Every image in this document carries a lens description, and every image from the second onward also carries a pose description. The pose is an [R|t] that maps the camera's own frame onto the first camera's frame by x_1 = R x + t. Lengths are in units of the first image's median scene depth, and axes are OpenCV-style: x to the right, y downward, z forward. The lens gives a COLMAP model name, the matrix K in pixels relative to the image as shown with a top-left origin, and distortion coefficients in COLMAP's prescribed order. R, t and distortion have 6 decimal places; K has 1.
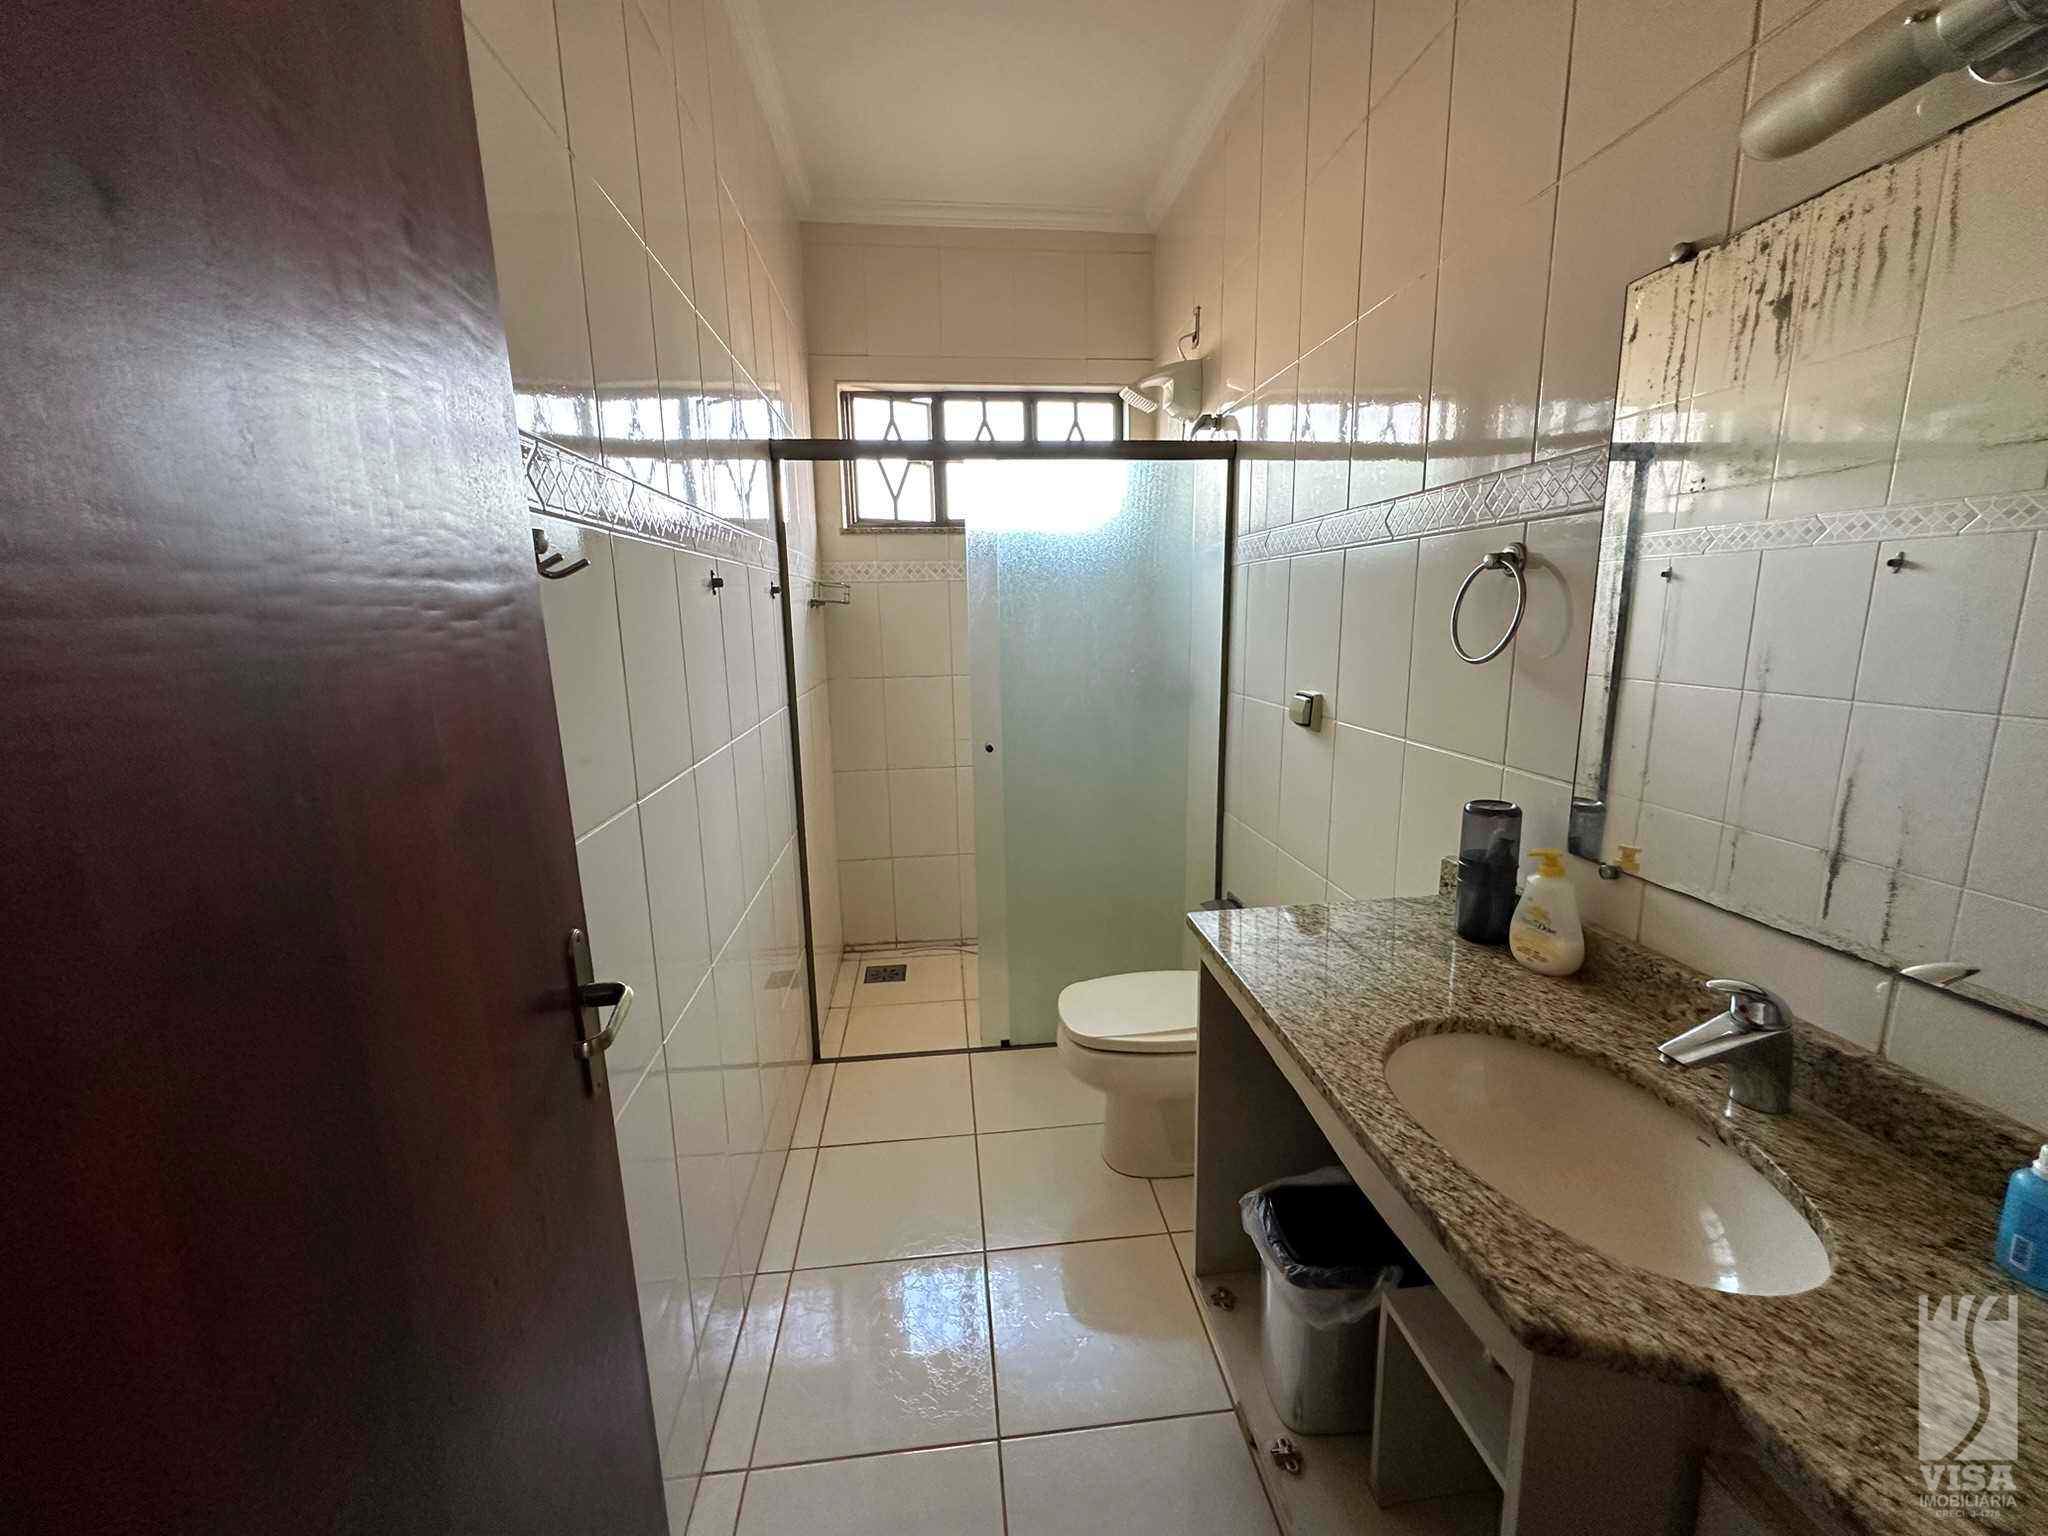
lens RADIAL K [[826.4, 0, 1024.0], [0, 826.4, 768.0], [0, 0, 1]] dist [0.001287, 0.000150]
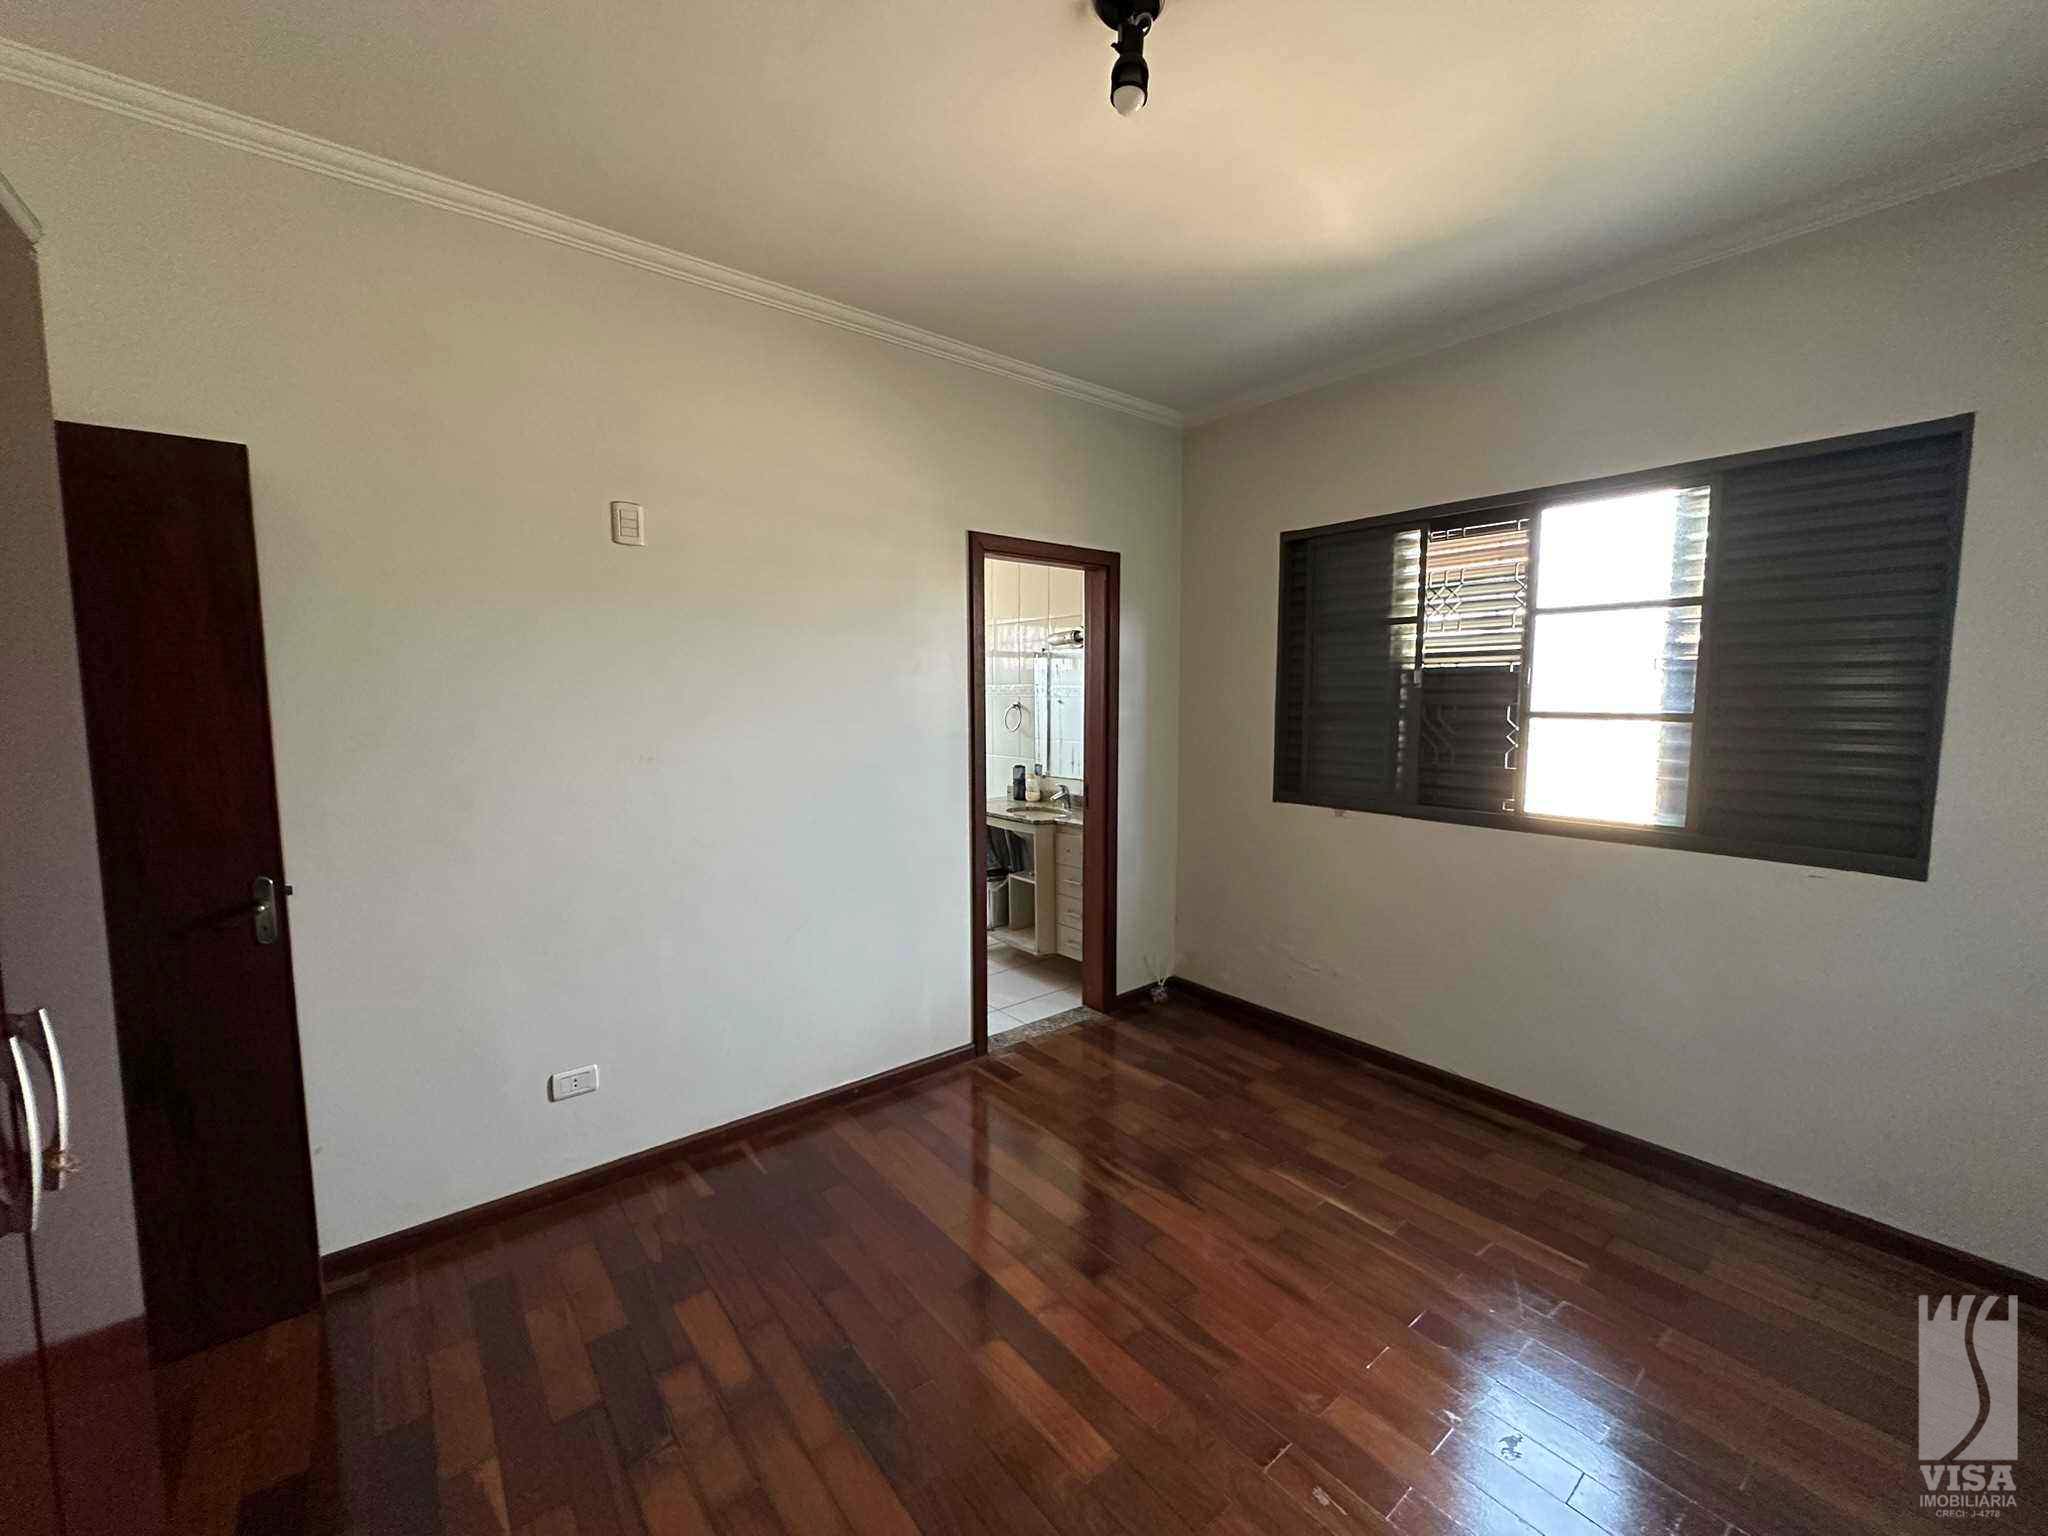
lens RADIAL K [[826.8, 0, 1032.7], [0, 826.8, 782.3], [0, 0, 1]] dist [0.000088, 0.000127]
pose [[0.833401, -0.032363, 0.551720, -1.683239], [0.084714, 0.993967, -0.069660, 0.426966], [-0.546137, 0.104794, 0.831115, -2.499901]]
